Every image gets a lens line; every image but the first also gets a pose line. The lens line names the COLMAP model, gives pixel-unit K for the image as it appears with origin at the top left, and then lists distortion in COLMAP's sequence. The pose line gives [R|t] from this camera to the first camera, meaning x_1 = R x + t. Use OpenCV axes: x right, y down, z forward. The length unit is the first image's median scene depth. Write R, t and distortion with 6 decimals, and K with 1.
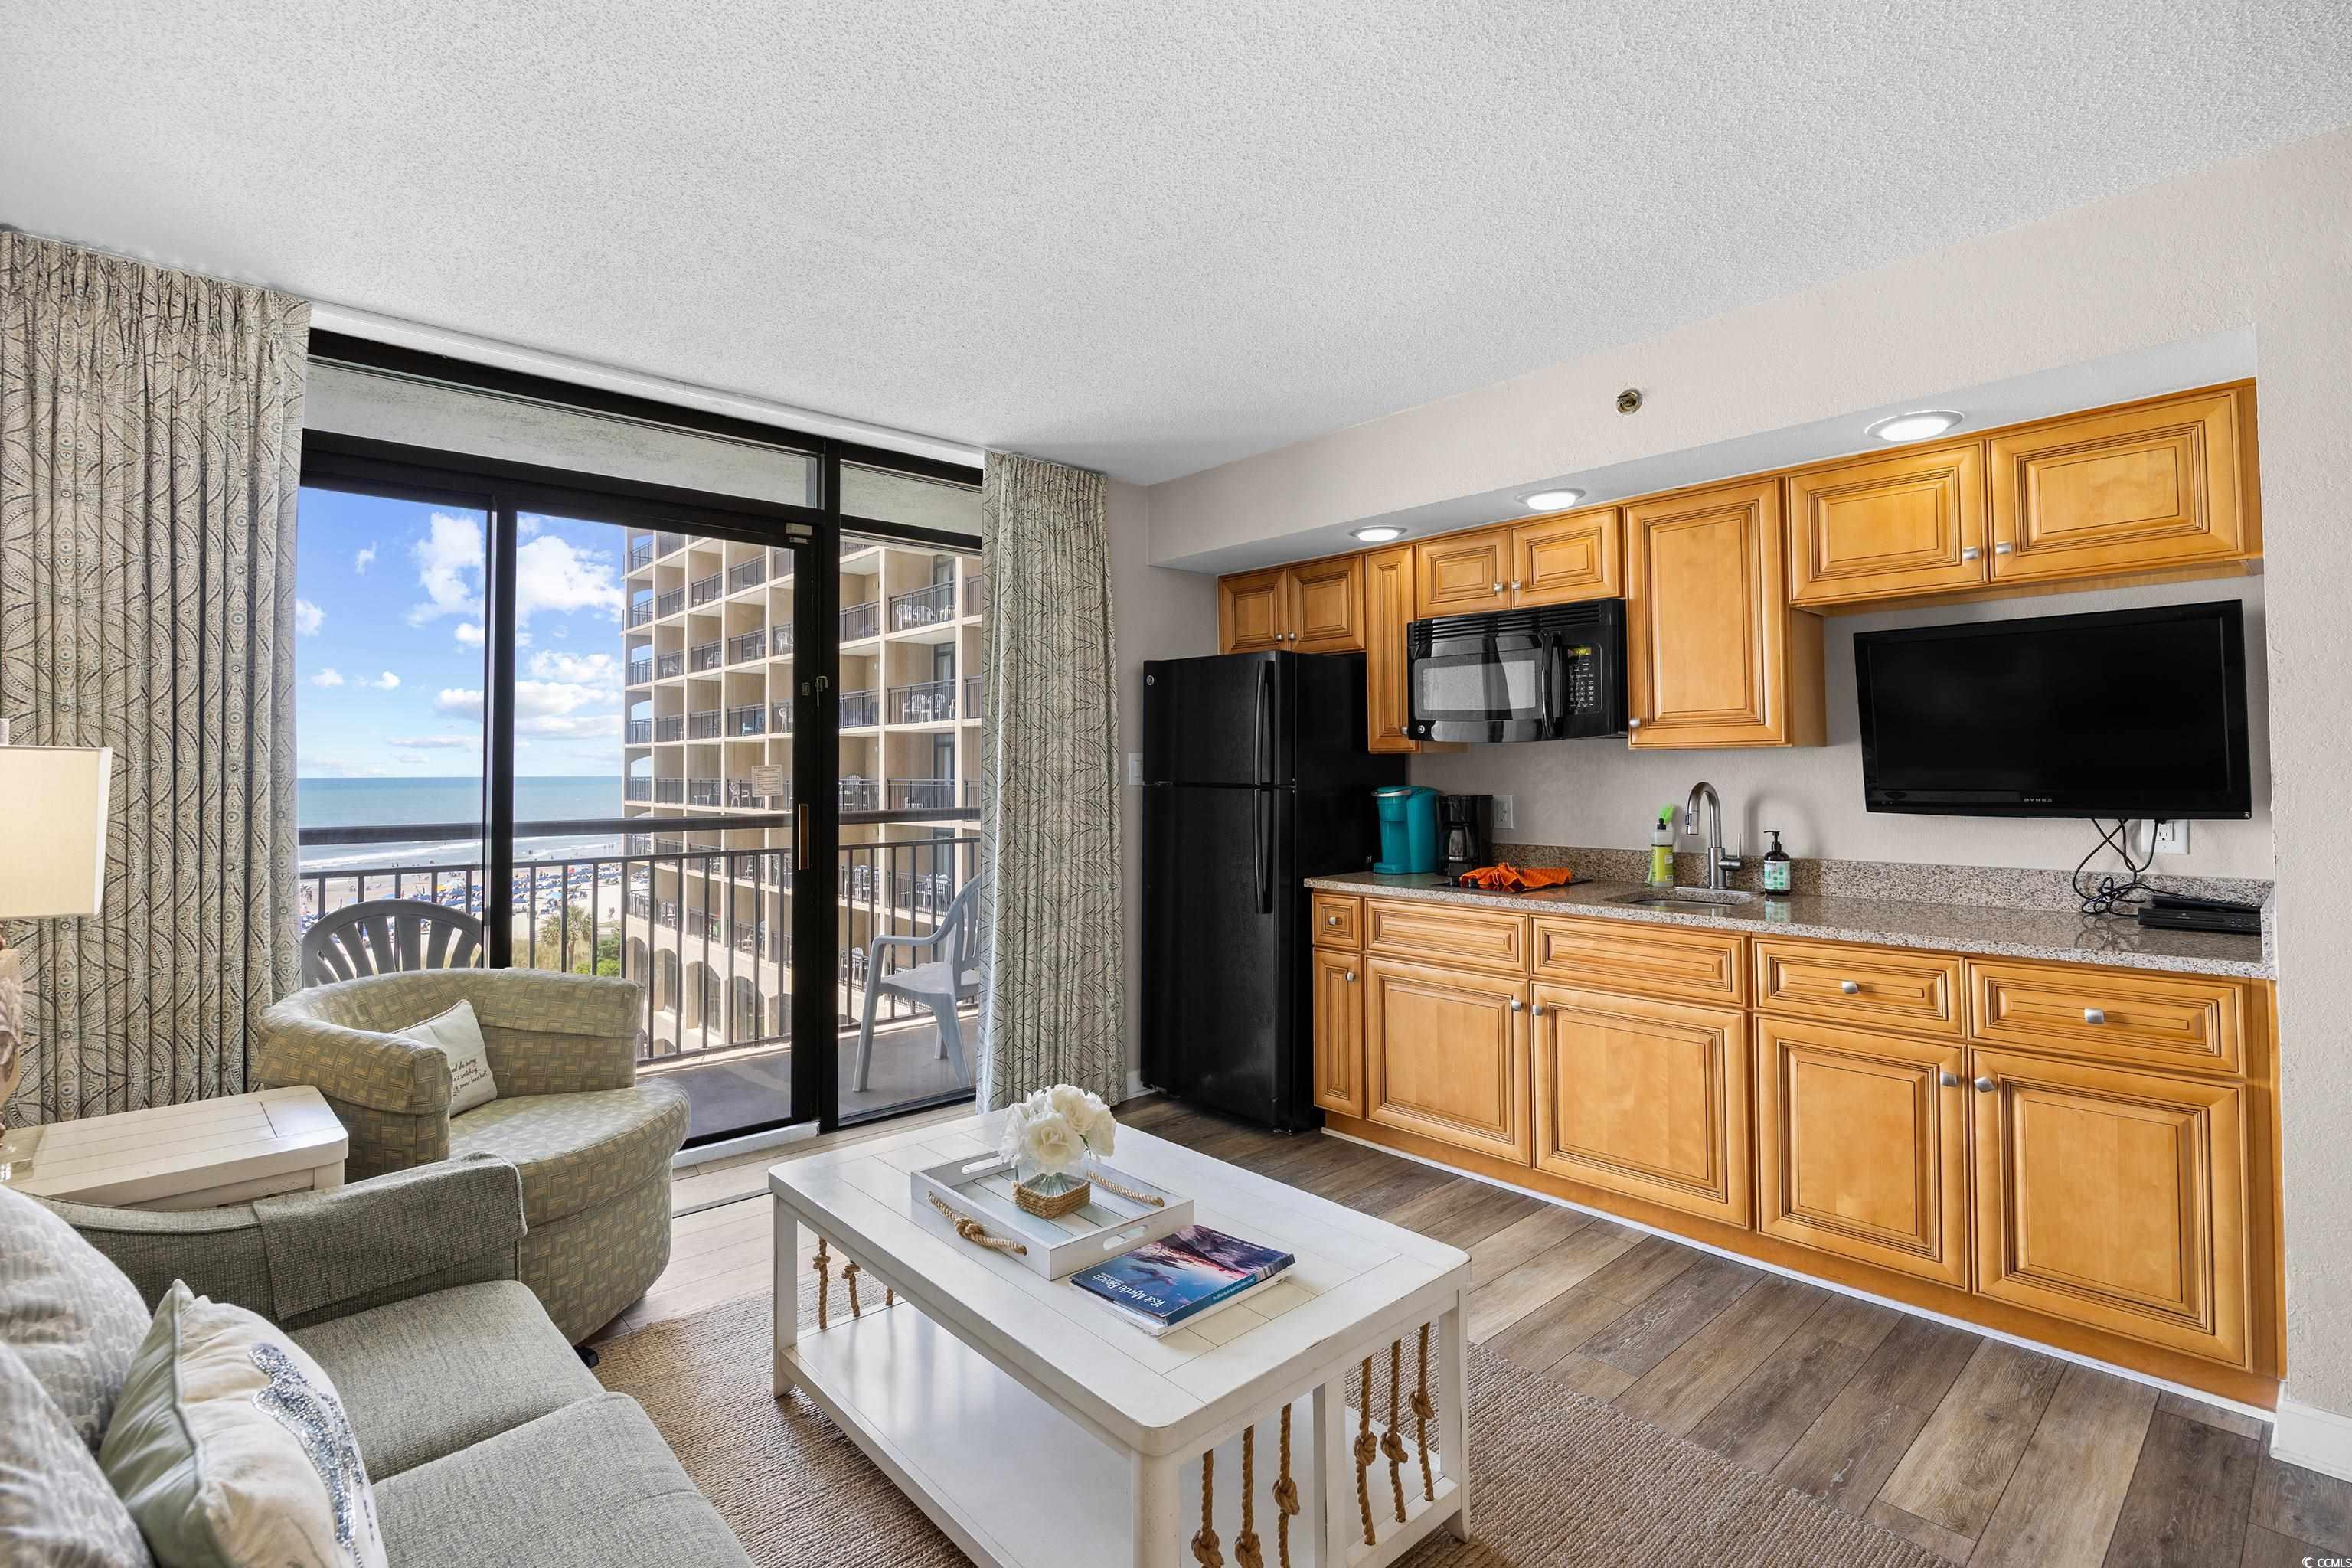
lens RADIAL K [[1095.0, 0, 1179.4], [0, 1095.0, 740.2], [0, 0, 1]] dist [-0.005457, 0.000075]
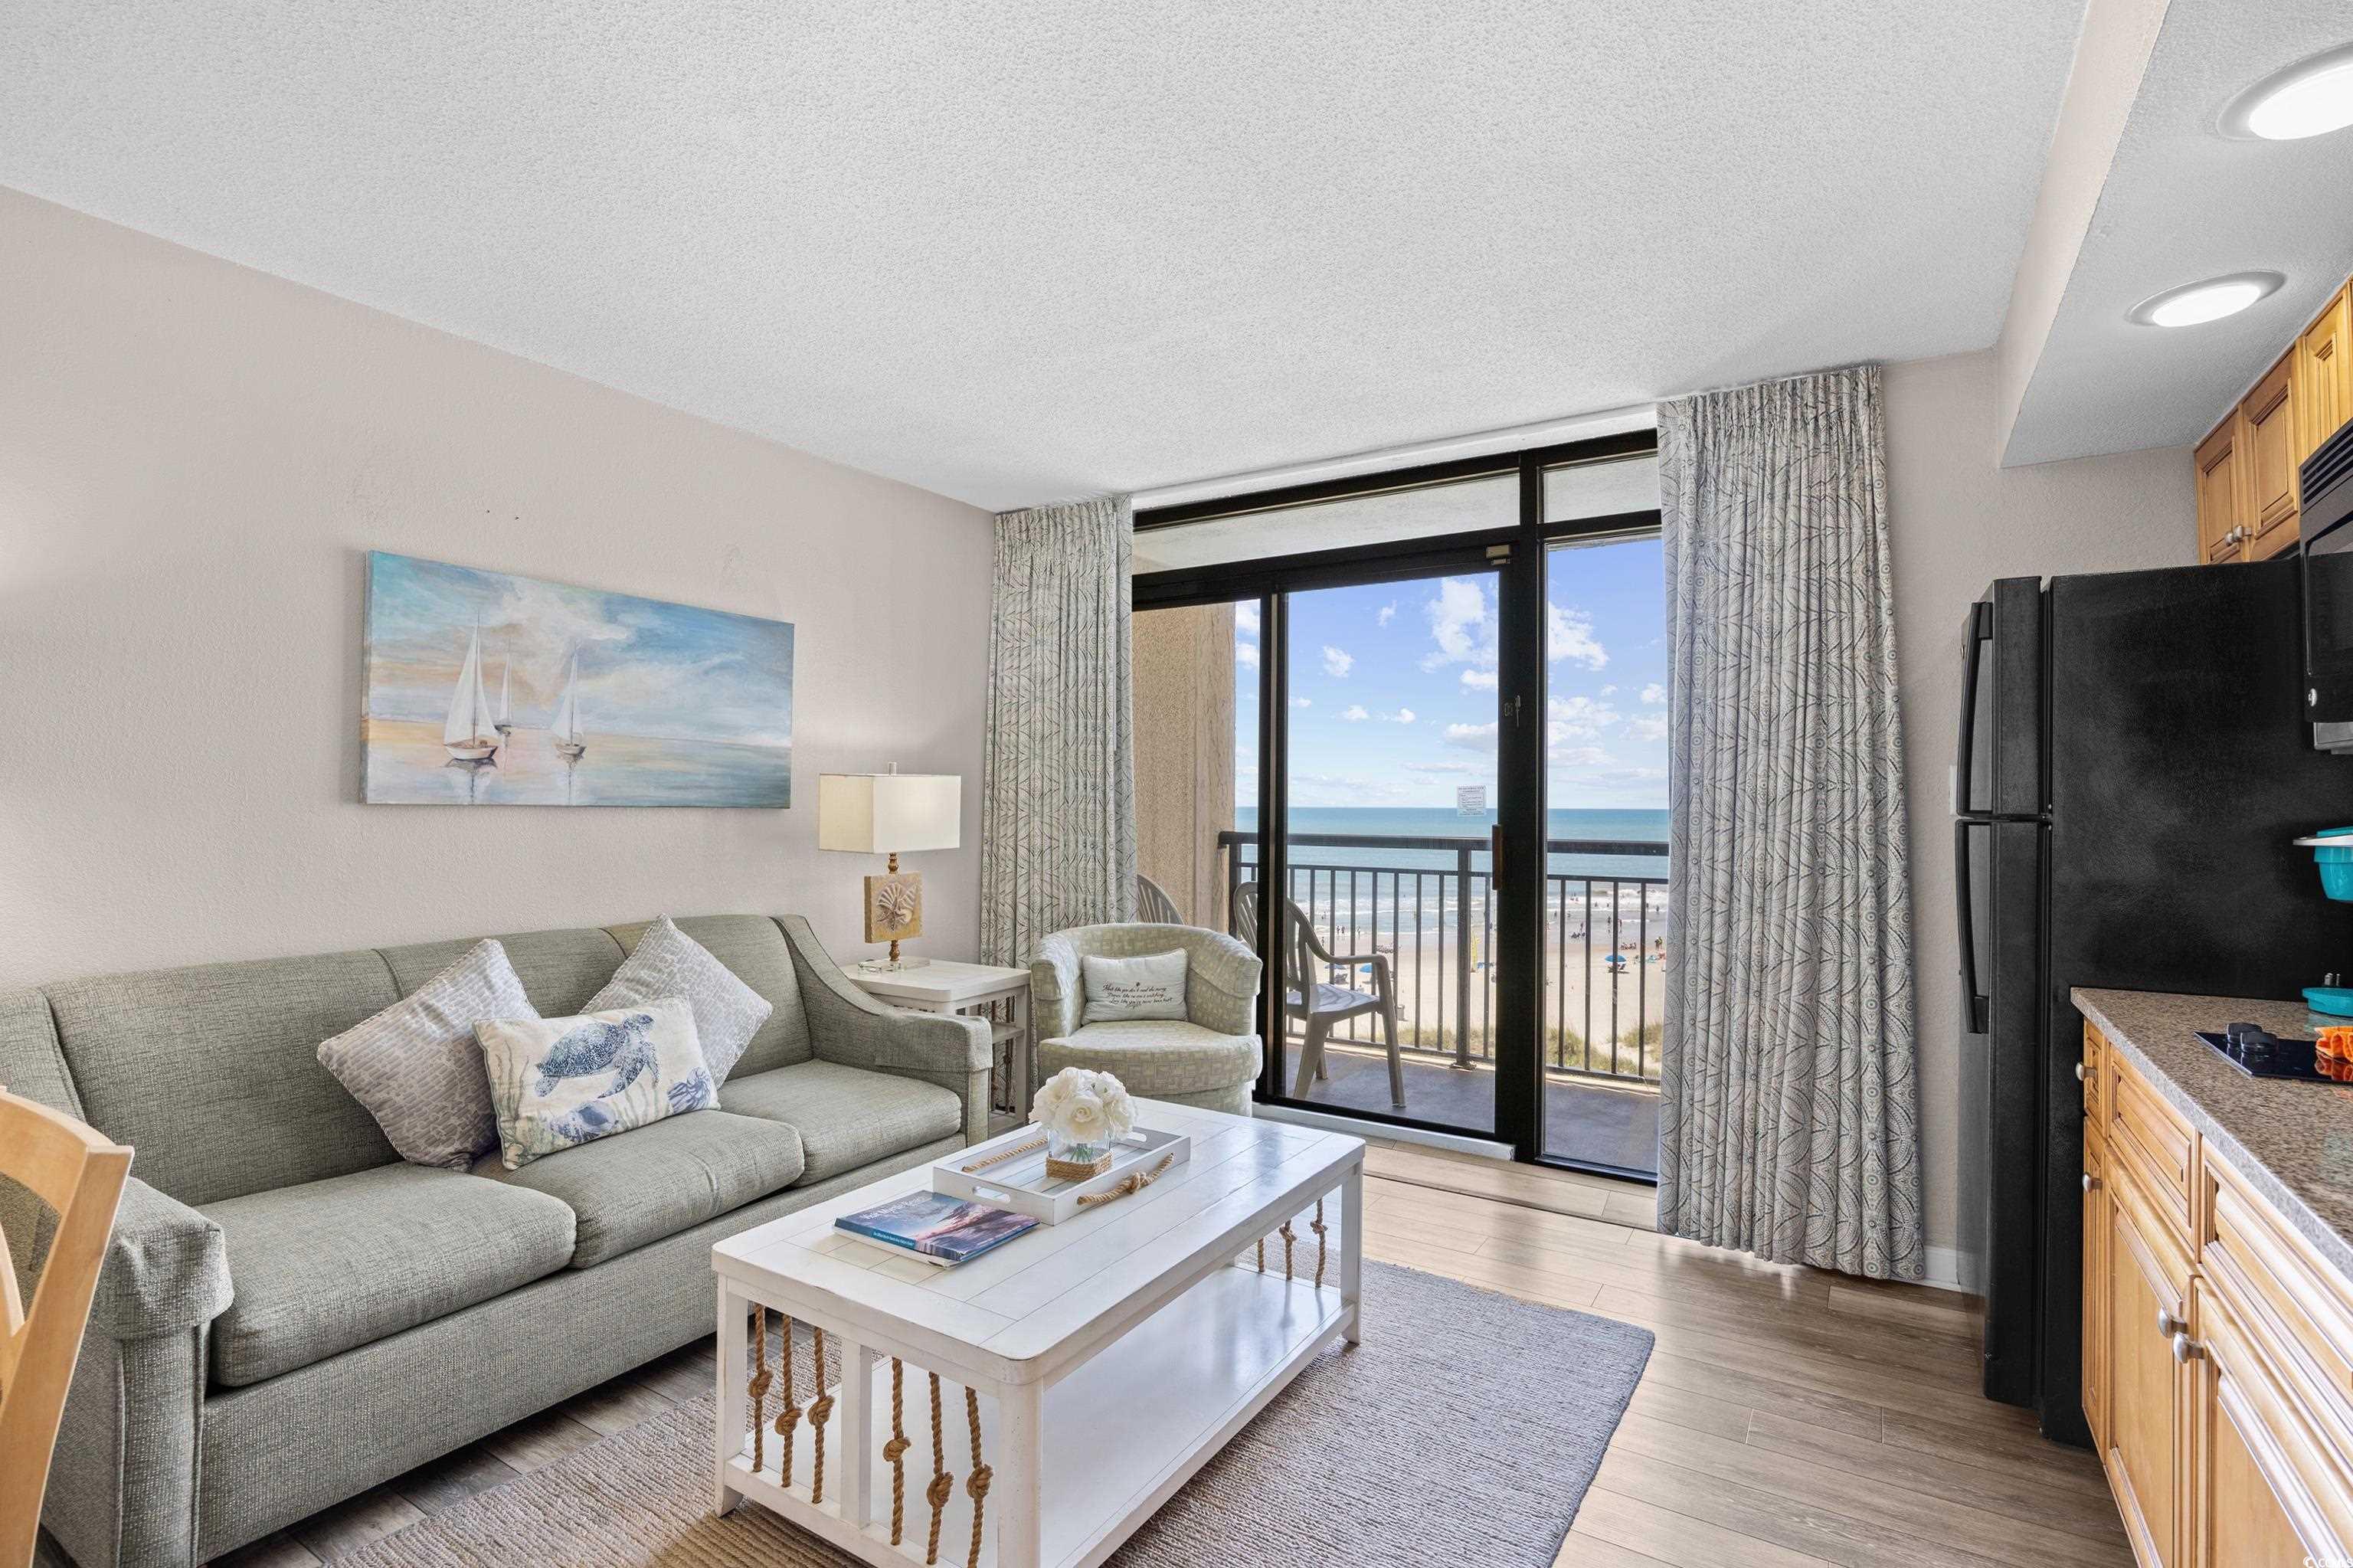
lens RADIAL K [[1112.0, 0, 1176.5], [0, 1112.0, 784.0], [0, 0, 1]] dist [-0.005980, 0.000409]
pose [[0.267455, -0.009359, -0.963525, 0.727815], [0.019183, 0.999806, -0.004386, 0.025733], [0.963379, -0.017310, 0.267582, 0.579769]]
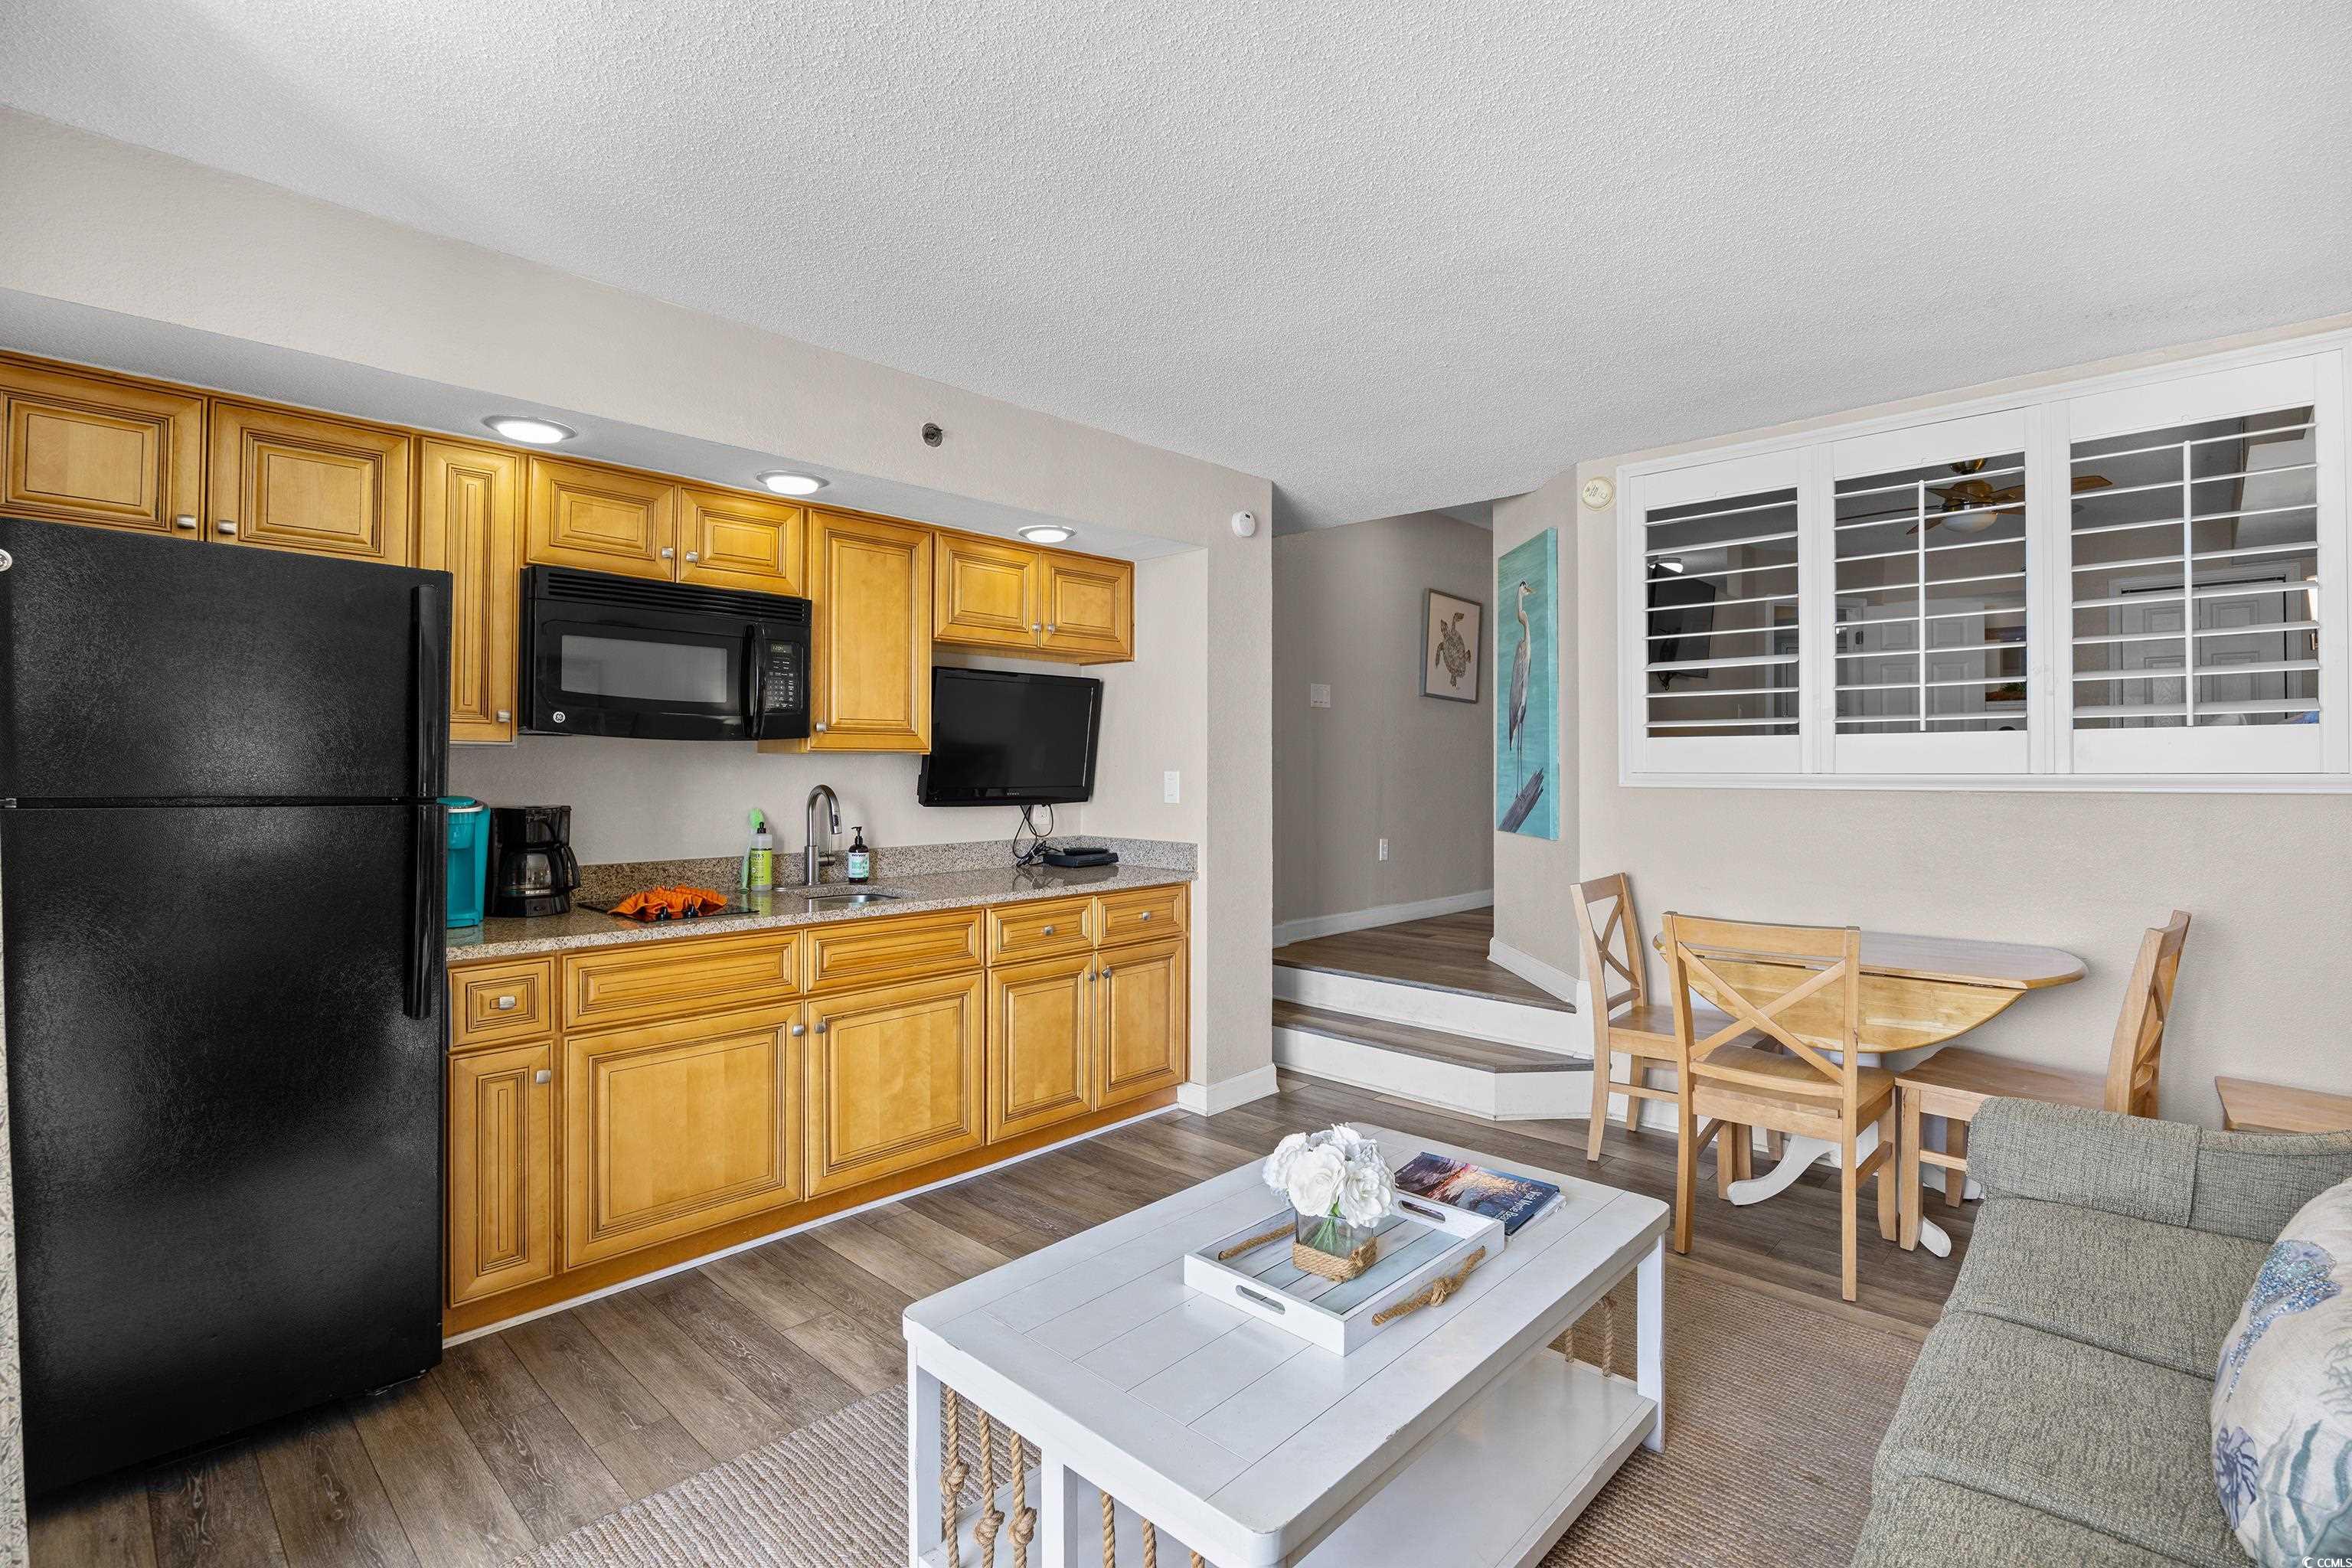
lens RADIAL K [[1100.1, 0, 1166.8], [0, 1100.1, 763.4], [0, 0, 1]] dist [-0.007510, 0.000281]
pose [[-0.067645, 0.009870, 0.997661, -0.725521], [-0.027046, 0.999565, -0.011722, 0.024924], [-0.997343, -0.027776, -0.067349, 0.875291]]
